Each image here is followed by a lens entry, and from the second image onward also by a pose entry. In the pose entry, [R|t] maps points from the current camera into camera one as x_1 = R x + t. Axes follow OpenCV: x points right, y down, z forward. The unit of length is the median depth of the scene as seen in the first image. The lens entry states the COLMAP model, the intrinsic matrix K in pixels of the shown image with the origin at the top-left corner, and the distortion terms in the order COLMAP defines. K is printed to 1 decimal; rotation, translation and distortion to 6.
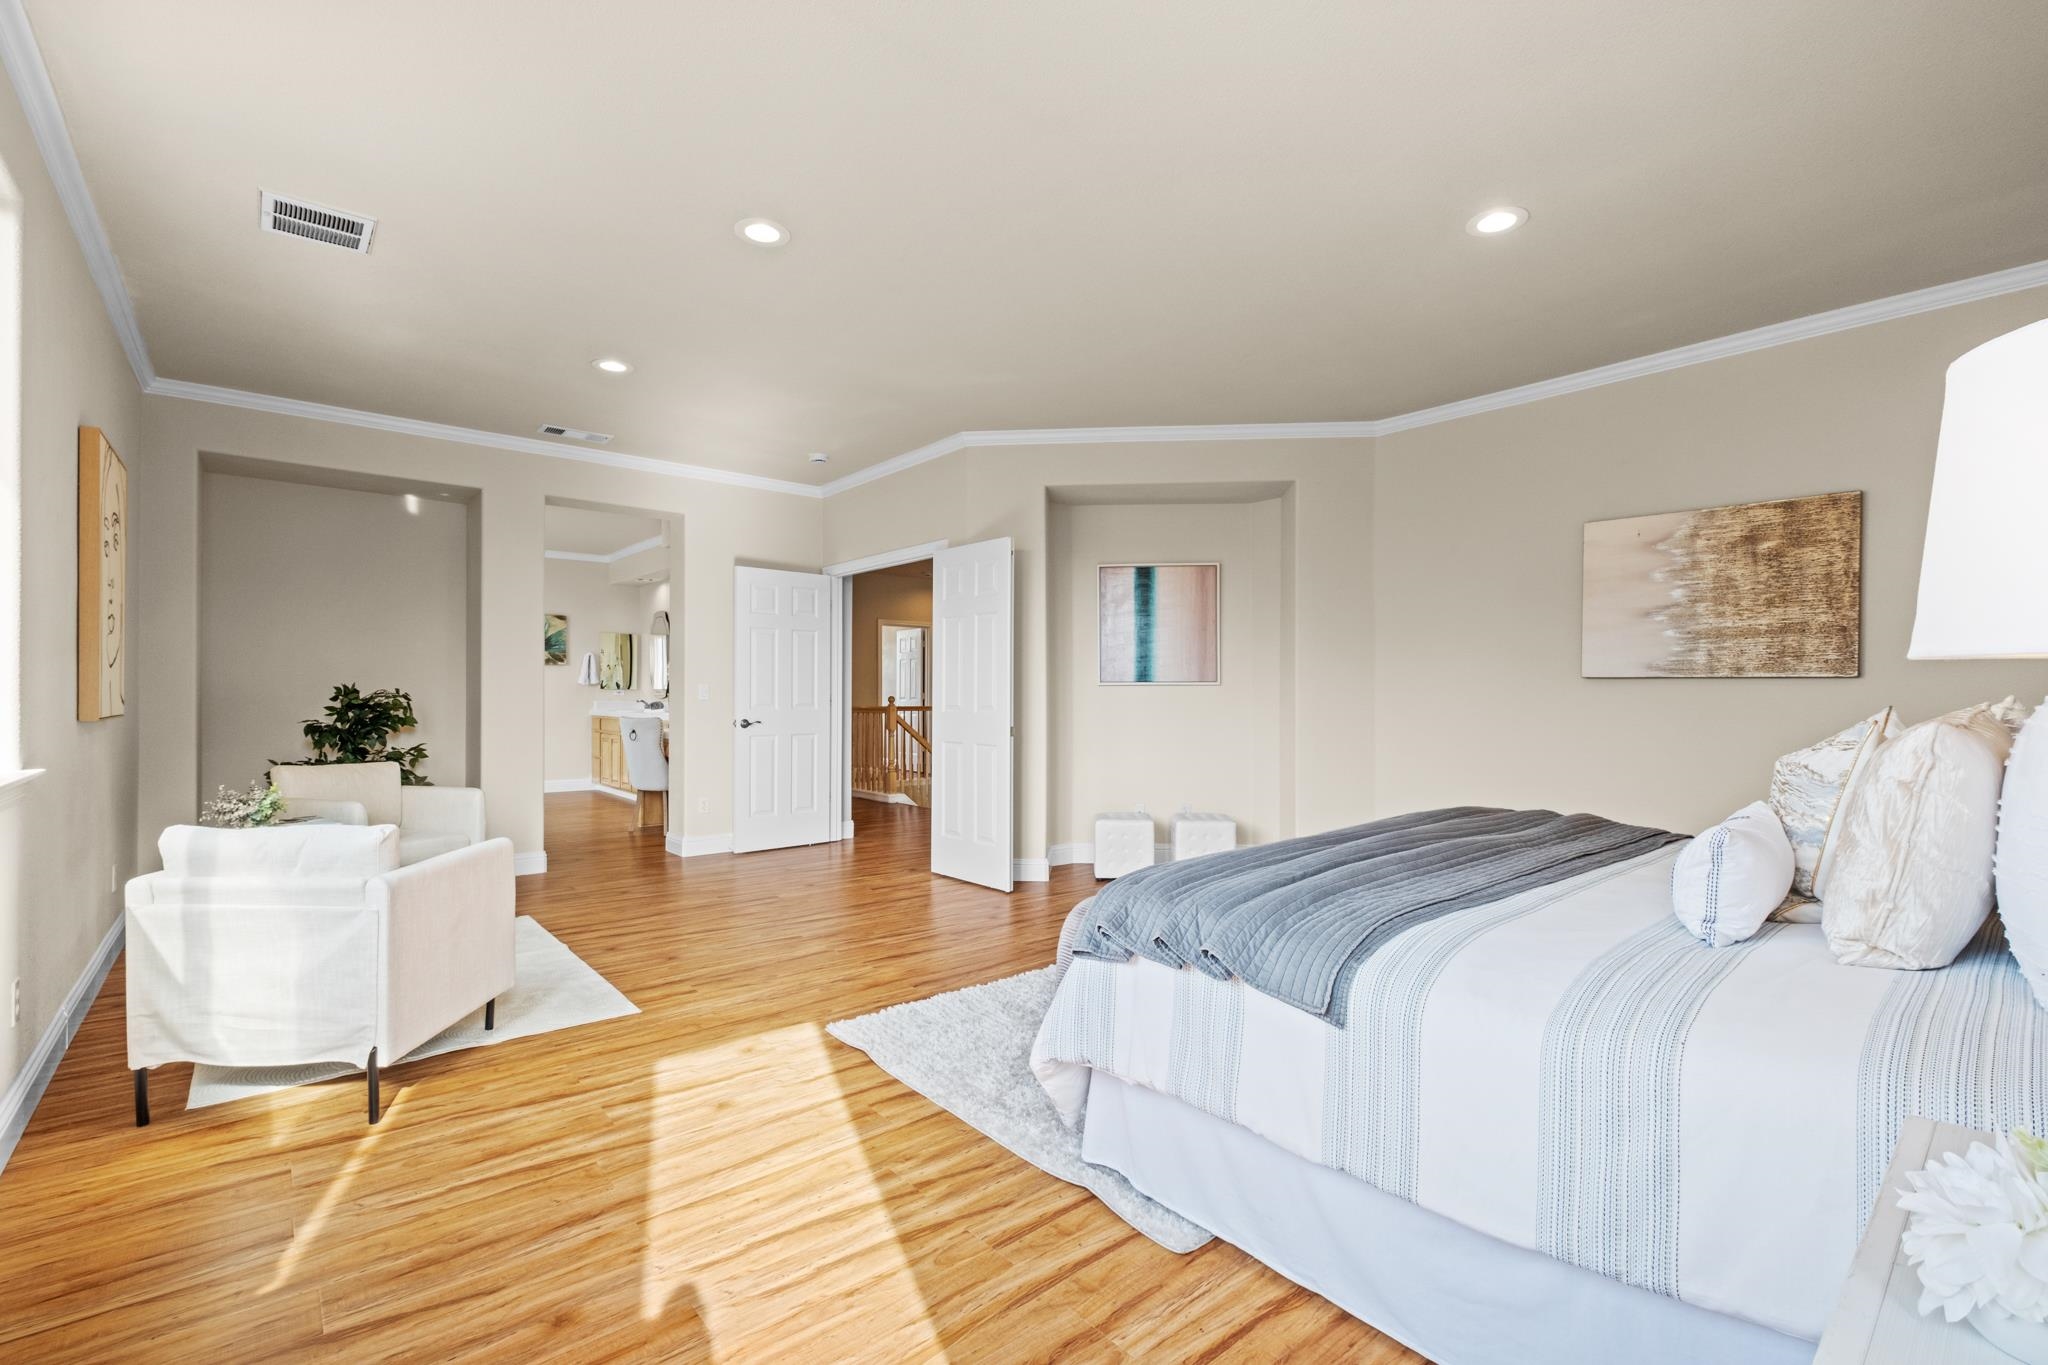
lens RADIAL K [[898.1, 0, 1020.3], [0, 898.1, 677.0], [0, 0, 1]] dist [0.000973, -0.000318]
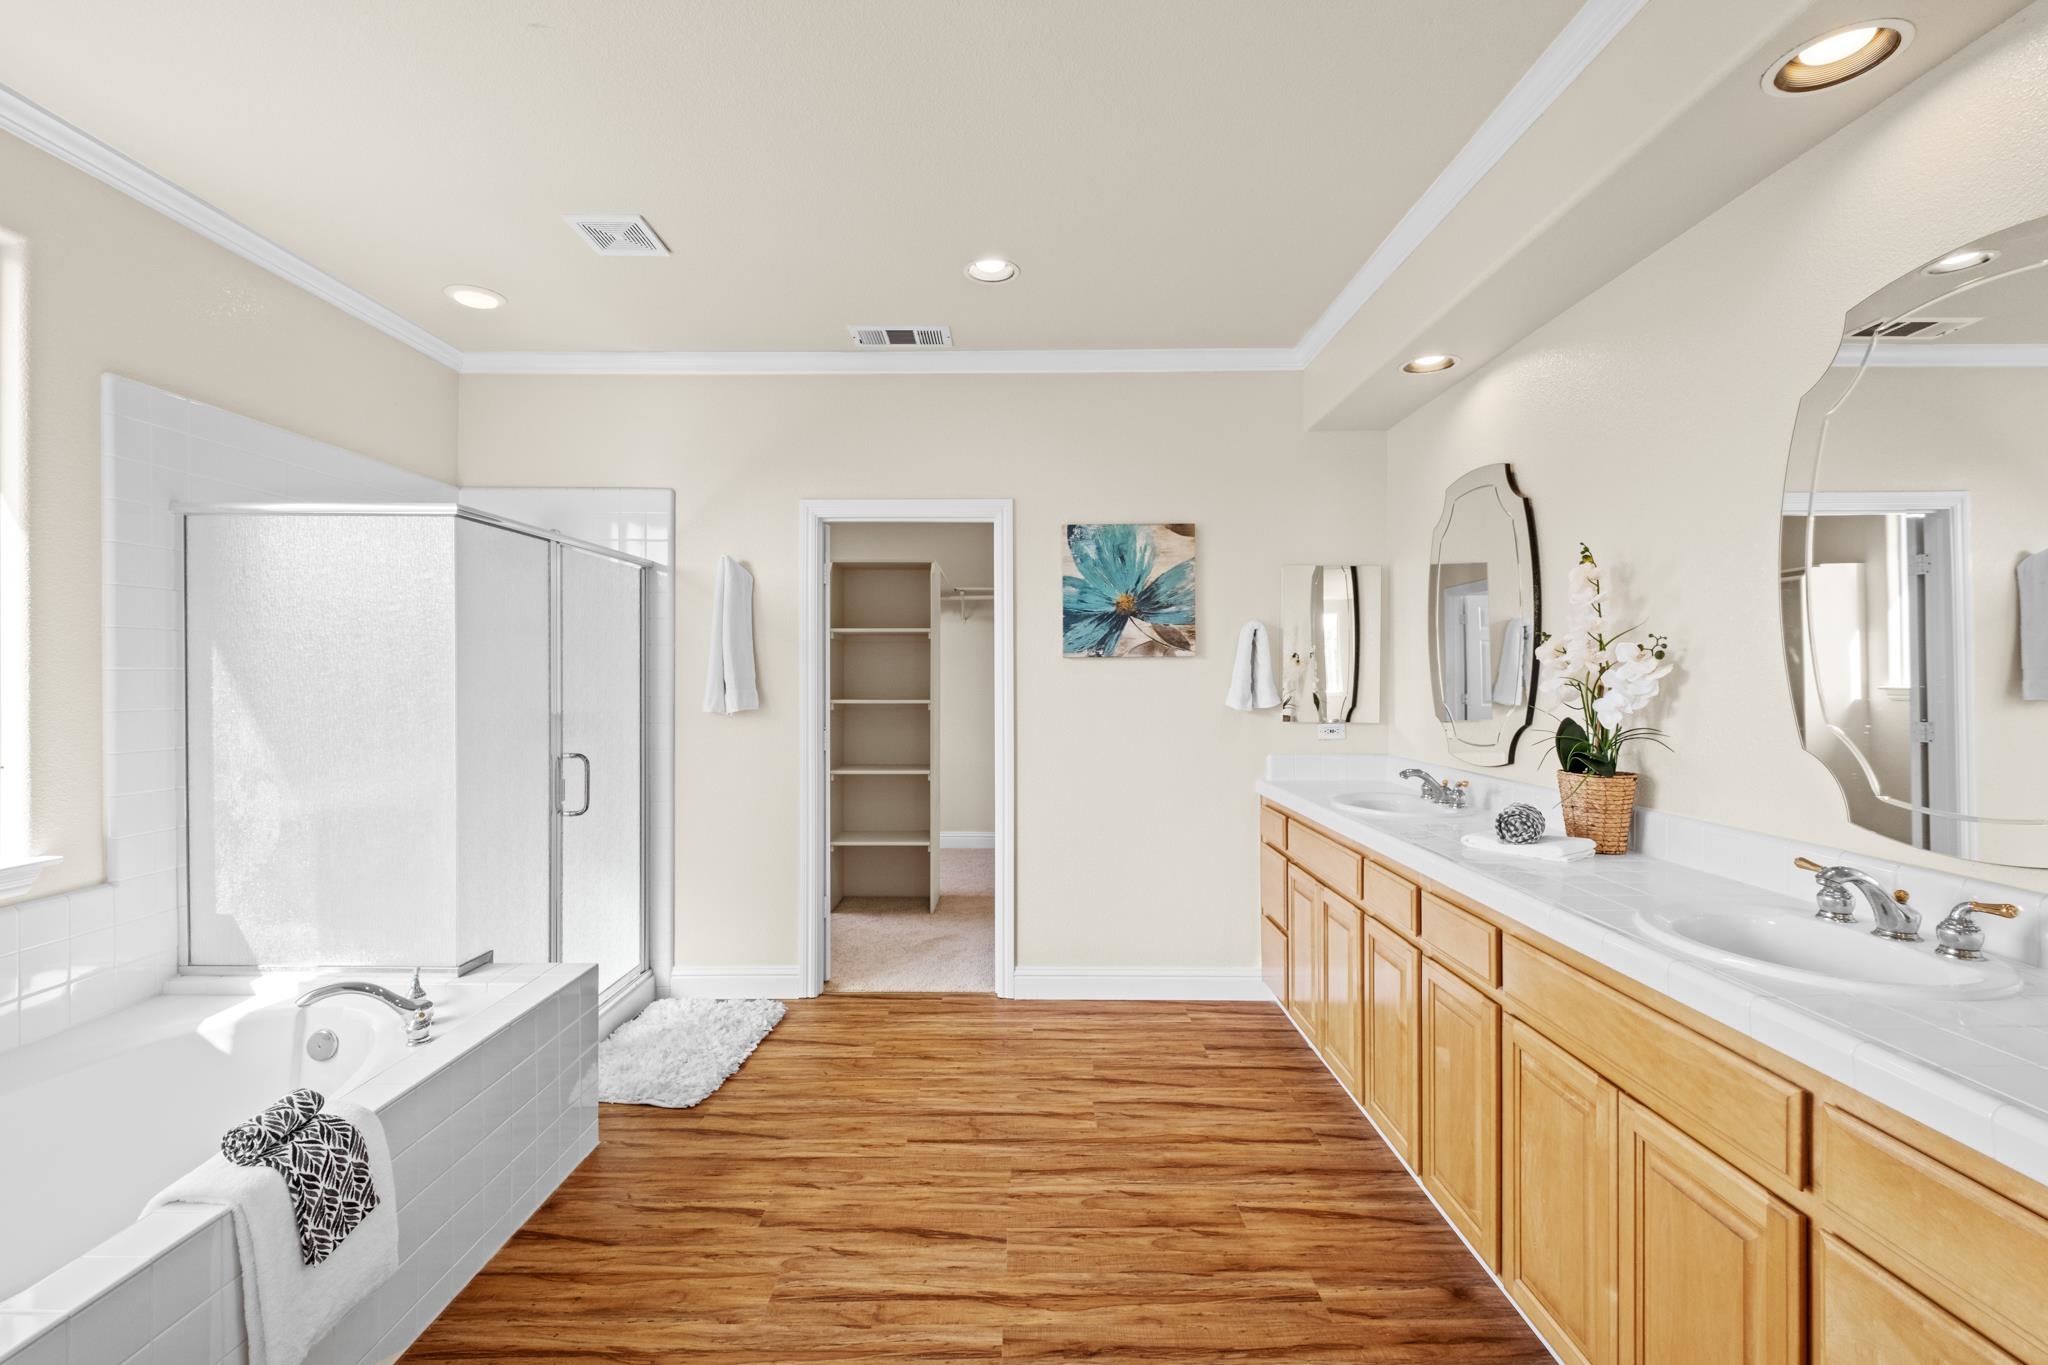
lens RADIAL K [[859.4, 0, 1021.7], [0, 859.4, 679.4], [0, 0, 1]] dist [0.001900, -0.000053]
pose [[0.762569, 0.007245, -0.646867, -0.332362], [0.009149, 0.999716, 0.021983, -0.012824], [0.646843, -0.022681, 0.762286, 0.685853]]
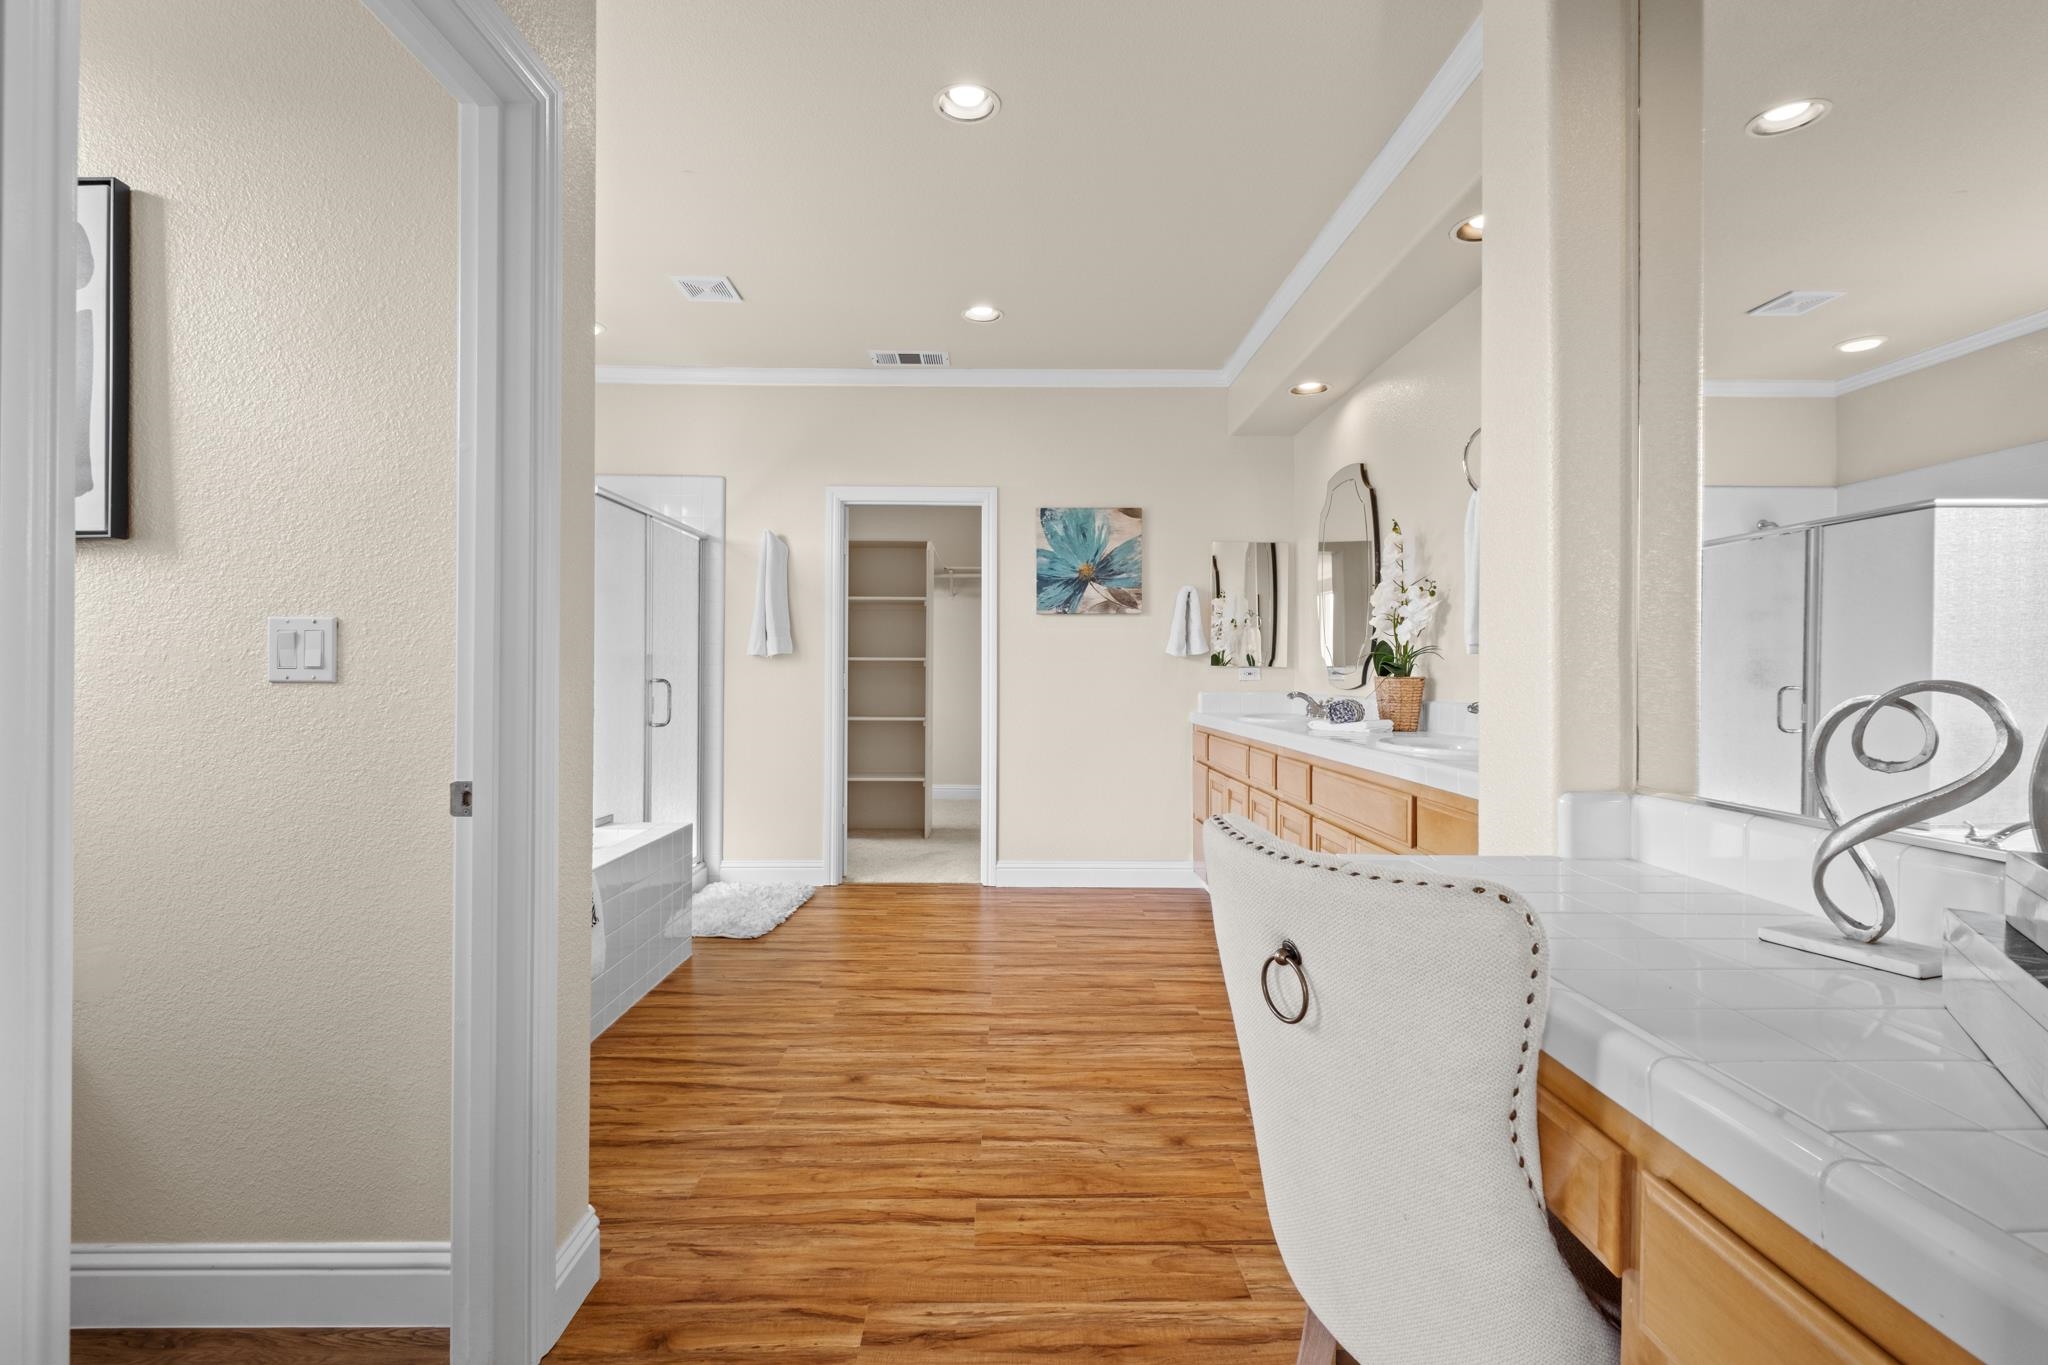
lens RADIAL K [[898.1, 0, 1020.3], [0, 898.1, 677.0], [0, 0, 1]] dist [0.000973, -0.000318]
pose [[0.774395, 0.008321, -0.632648, -0.261435], [0.003671, 0.999838, 0.017643, 0.010388], [0.632692, -0.015985, 0.774238, 0.602252]]
